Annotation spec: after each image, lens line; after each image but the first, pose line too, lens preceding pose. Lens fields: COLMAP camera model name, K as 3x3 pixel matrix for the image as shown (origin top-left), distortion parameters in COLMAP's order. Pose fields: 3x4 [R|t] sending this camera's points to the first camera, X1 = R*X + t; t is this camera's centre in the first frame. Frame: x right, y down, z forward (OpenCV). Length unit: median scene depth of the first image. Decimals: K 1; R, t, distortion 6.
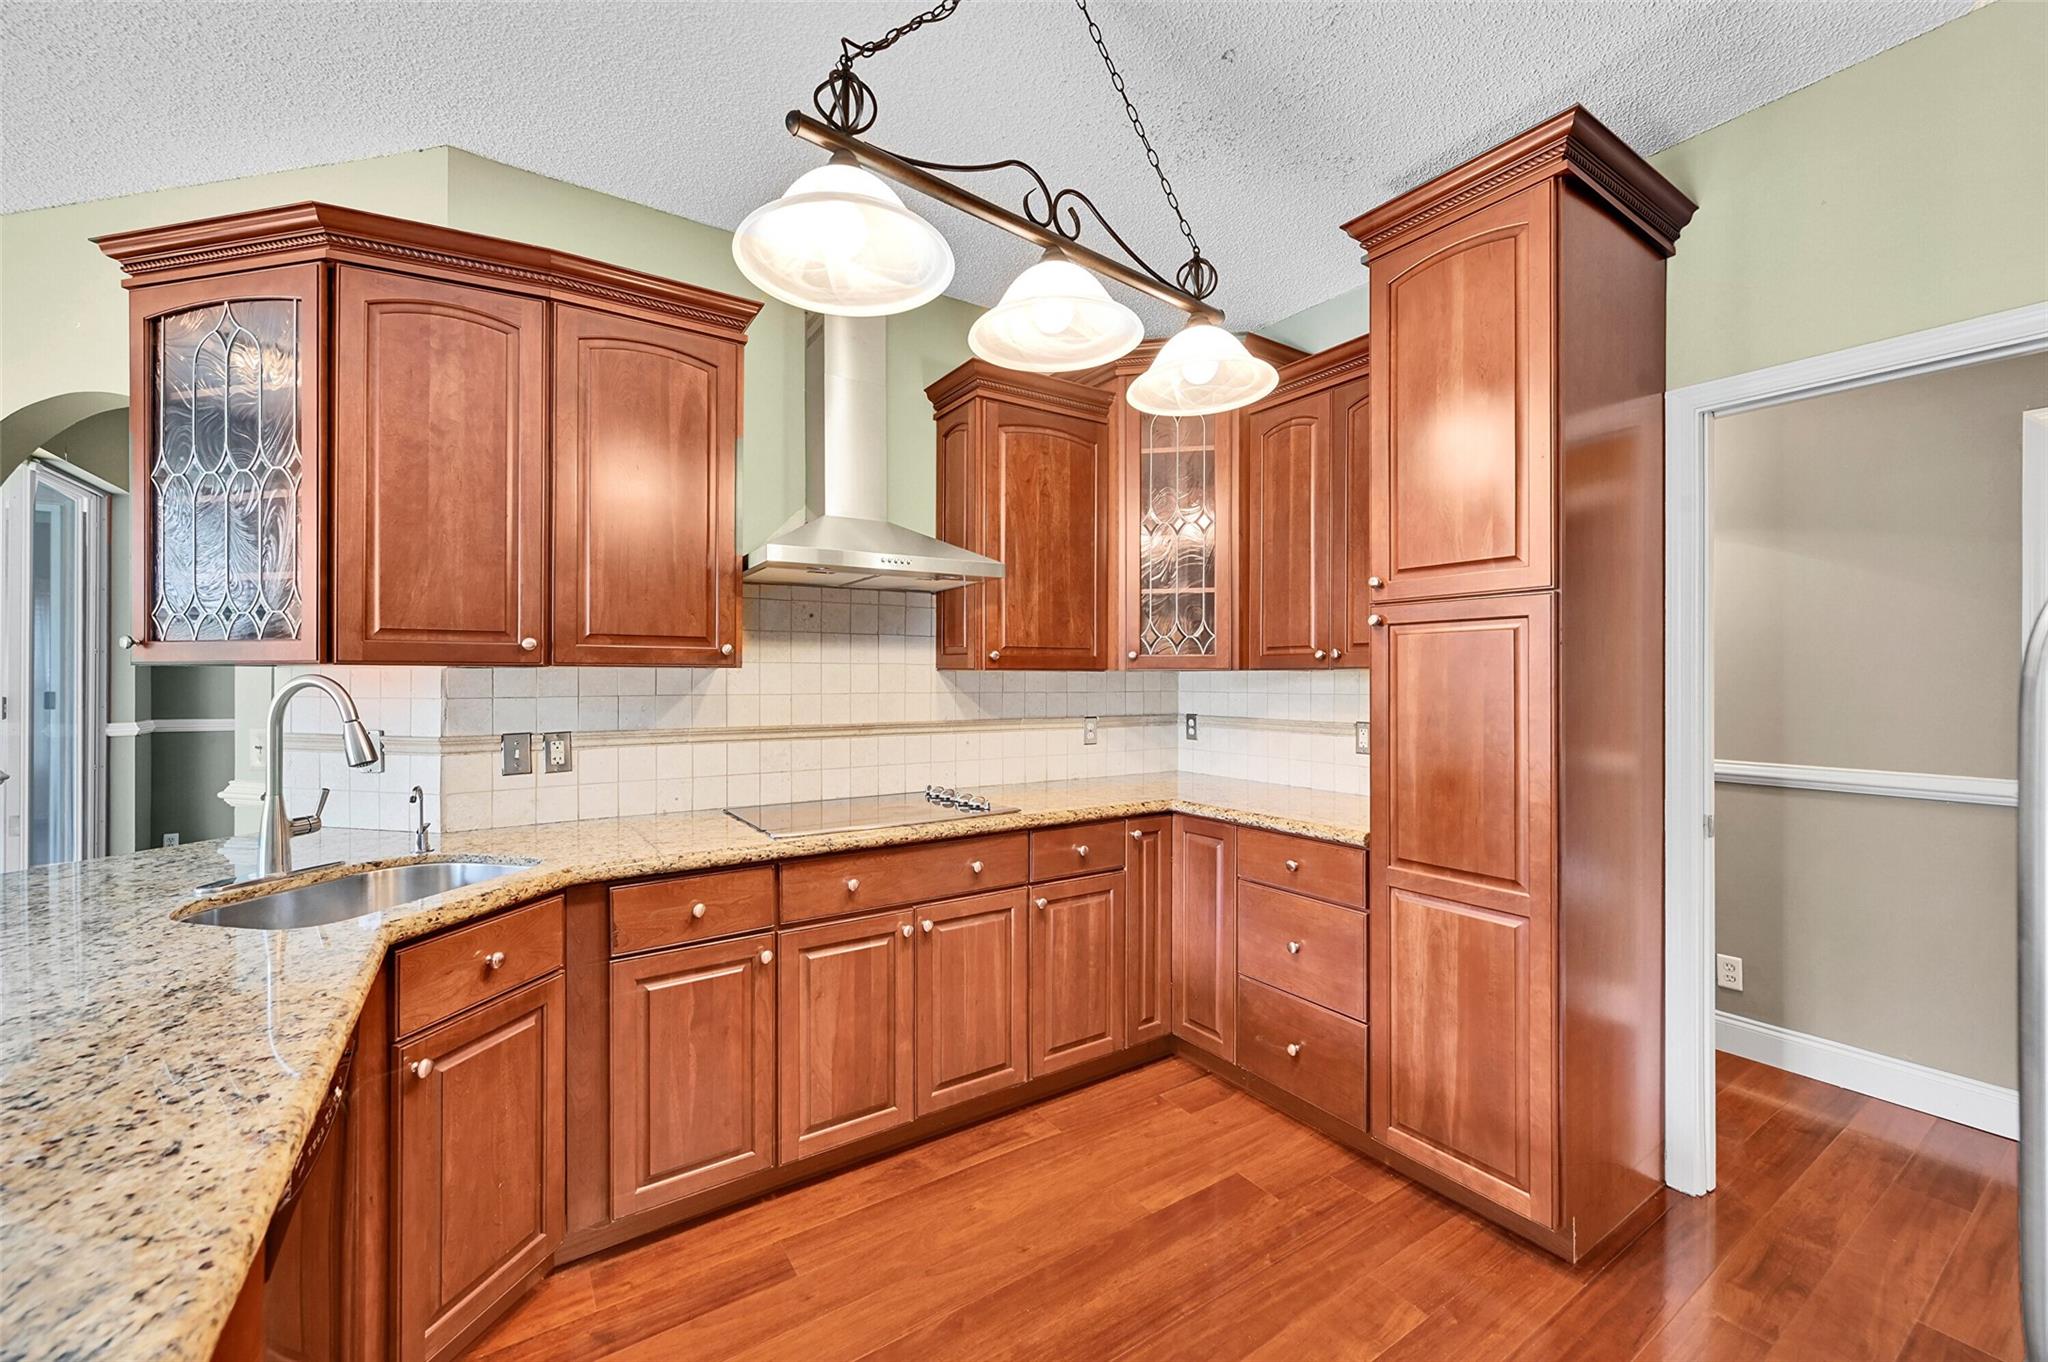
lens RADIAL K [[818.7, 0, 1030.5], [0, 818.7, 677.4], [0, 0, 1]] dist [-0.001172, -0.000067]
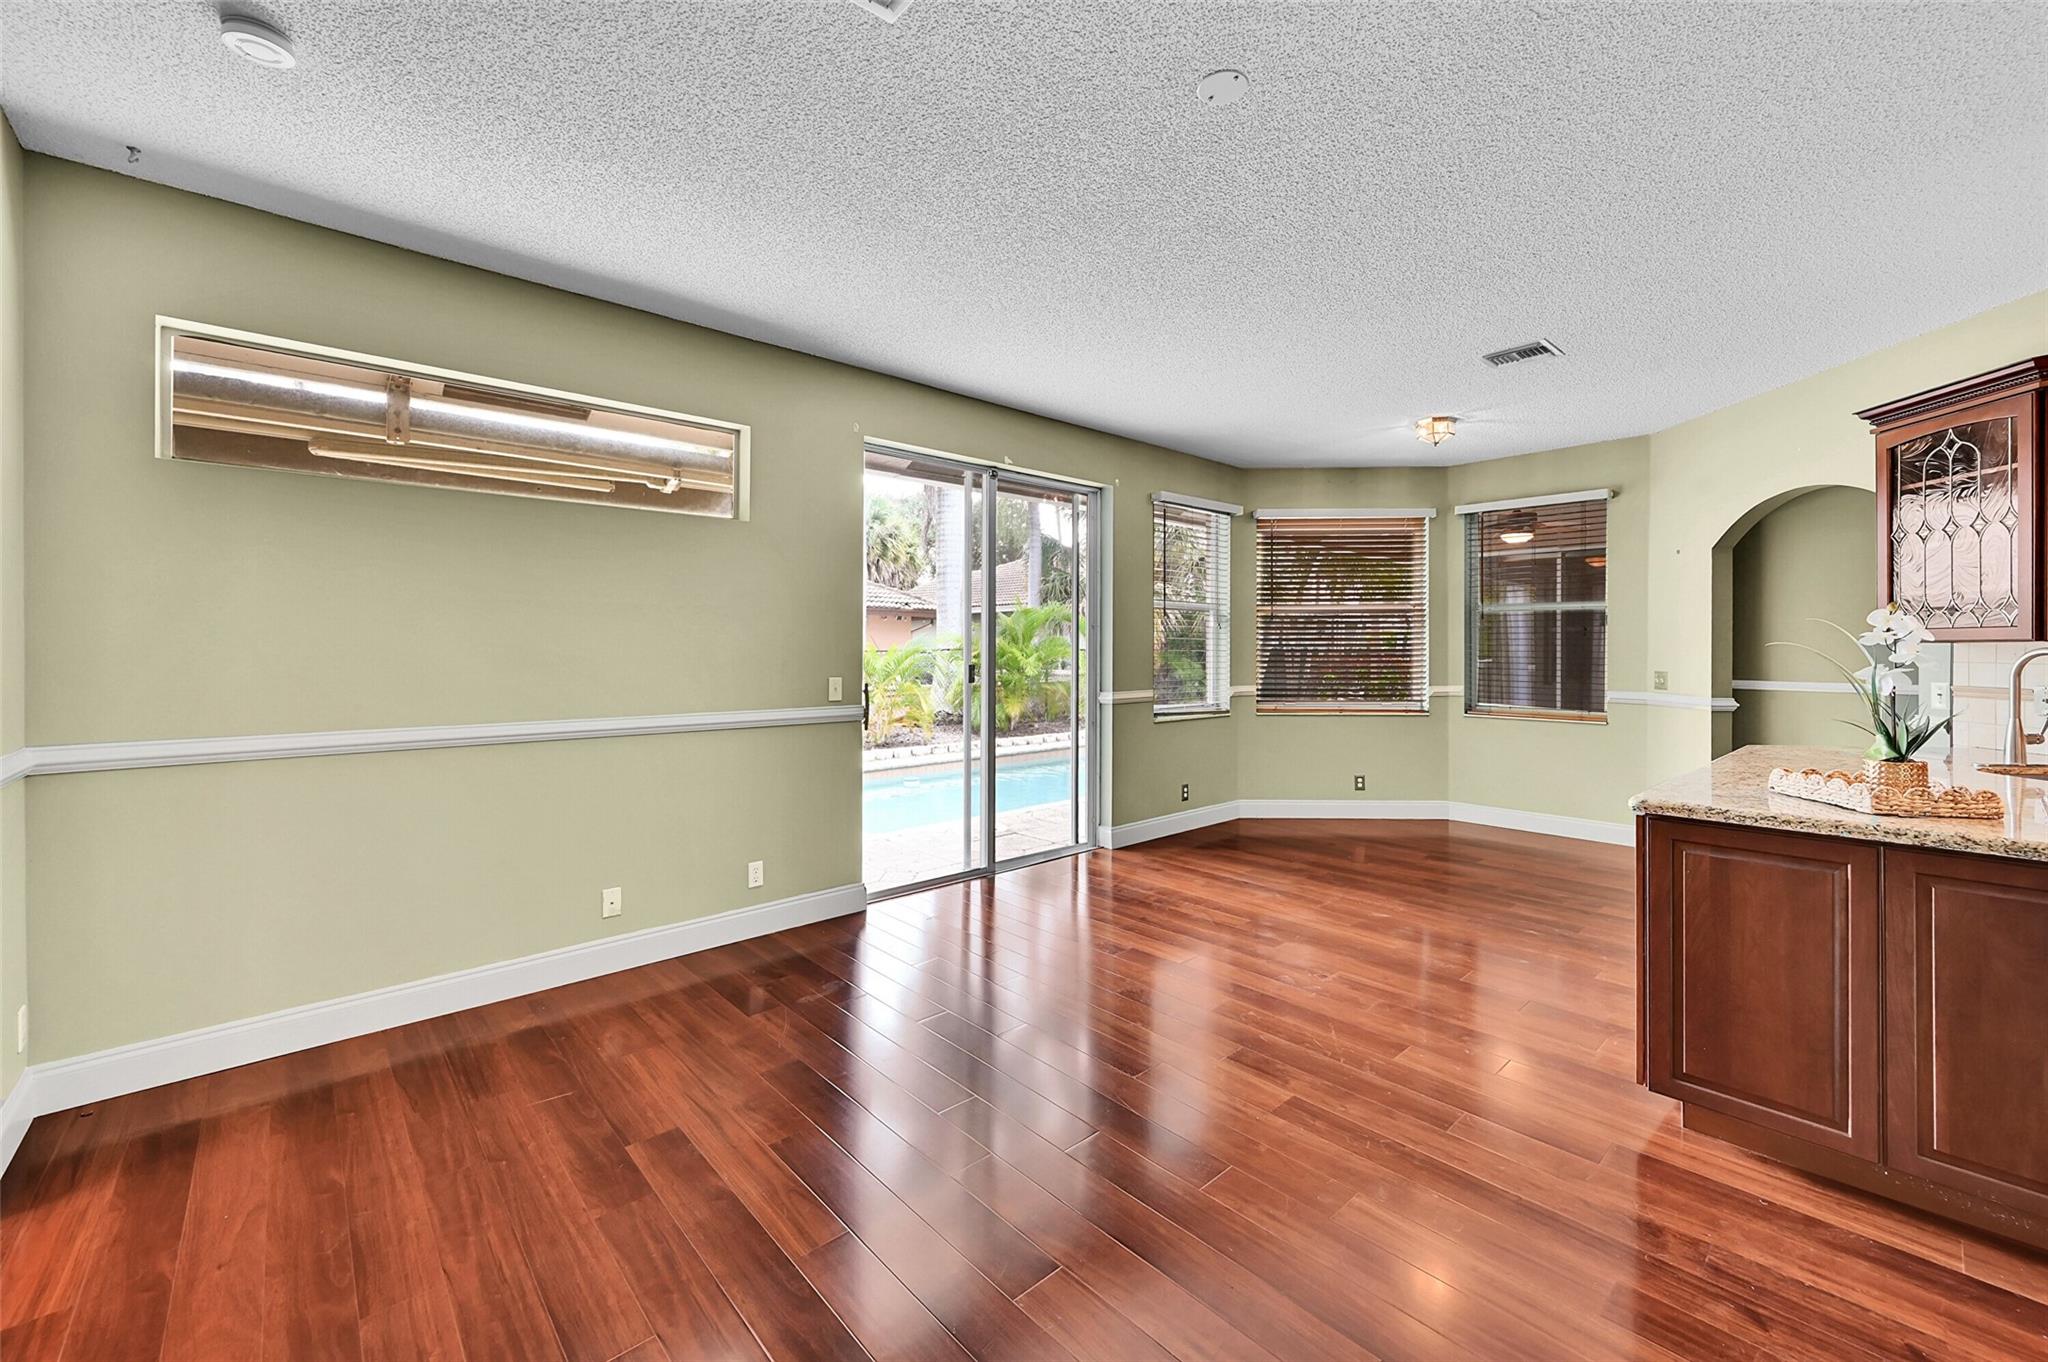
lens RADIAL K [[818.7, 0, 1022.3], [0, 818.7, 663.4], [0, 0, 1]] dist [-0.000318, 0.000106]
pose [[0.139782, 0.005268, -0.990168, 0.384072], [0.001253, 0.999984, 0.005497, 0.015372], [0.990181, -0.002009, 0.139773, -1.016490]]
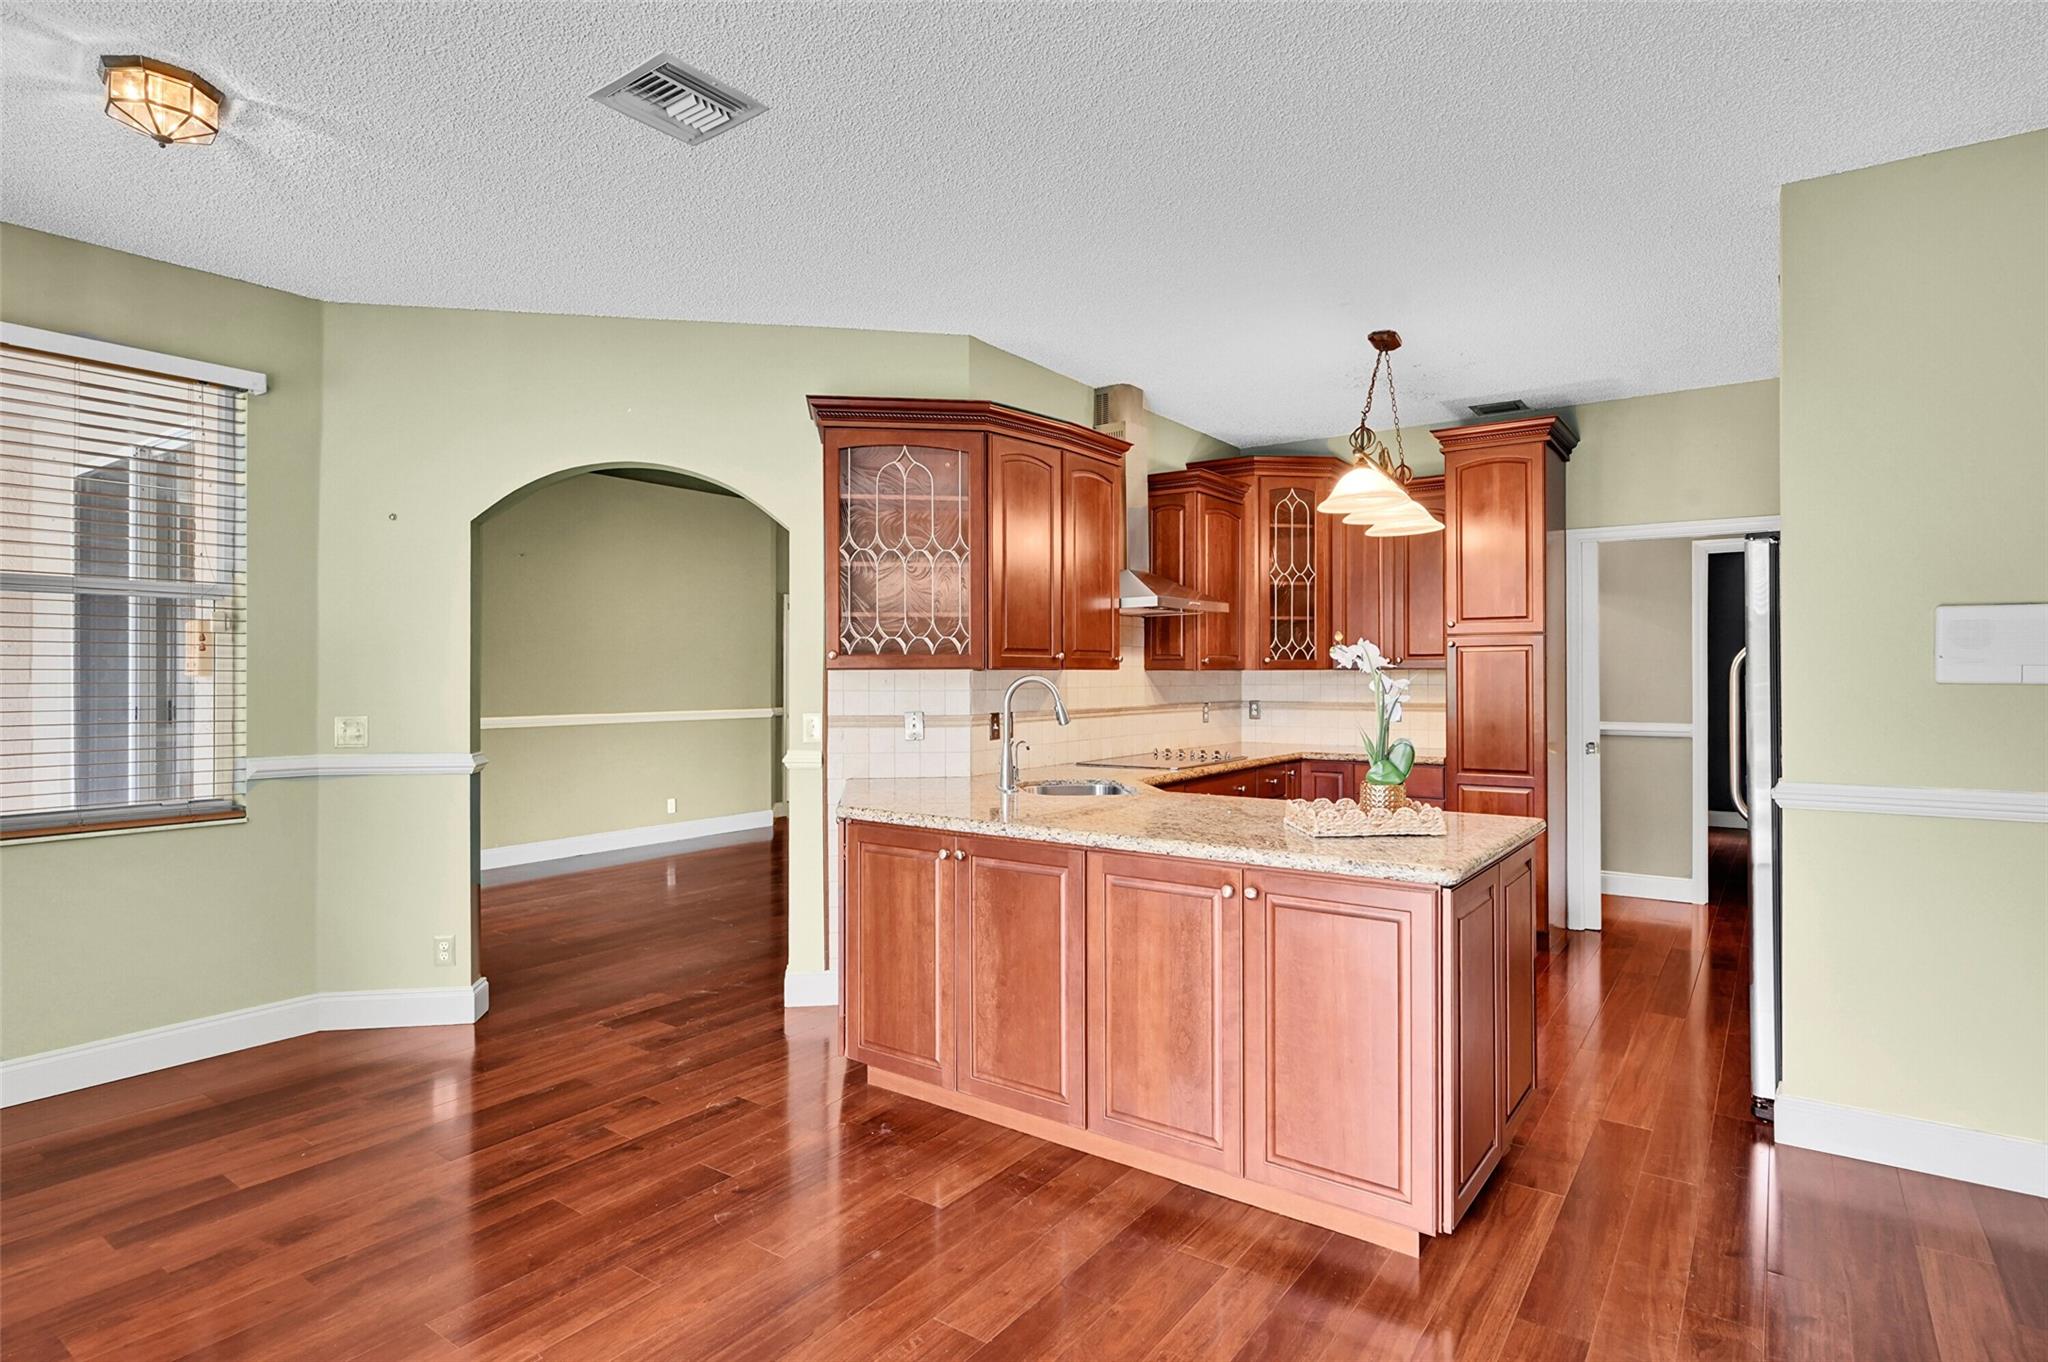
lens RADIAL K [[1071.2, 0, 1024.5], [0, 1071.2, 674.1], [0, 0, 1]] dist [0.000733, 0.000270]
pose [[0.935227, -0.003960, 0.354028, -1.351354], [0.003989, 0.999992, 0.000647, -0.005693], [-0.354027, 0.000807, 0.935235, -0.949556]]
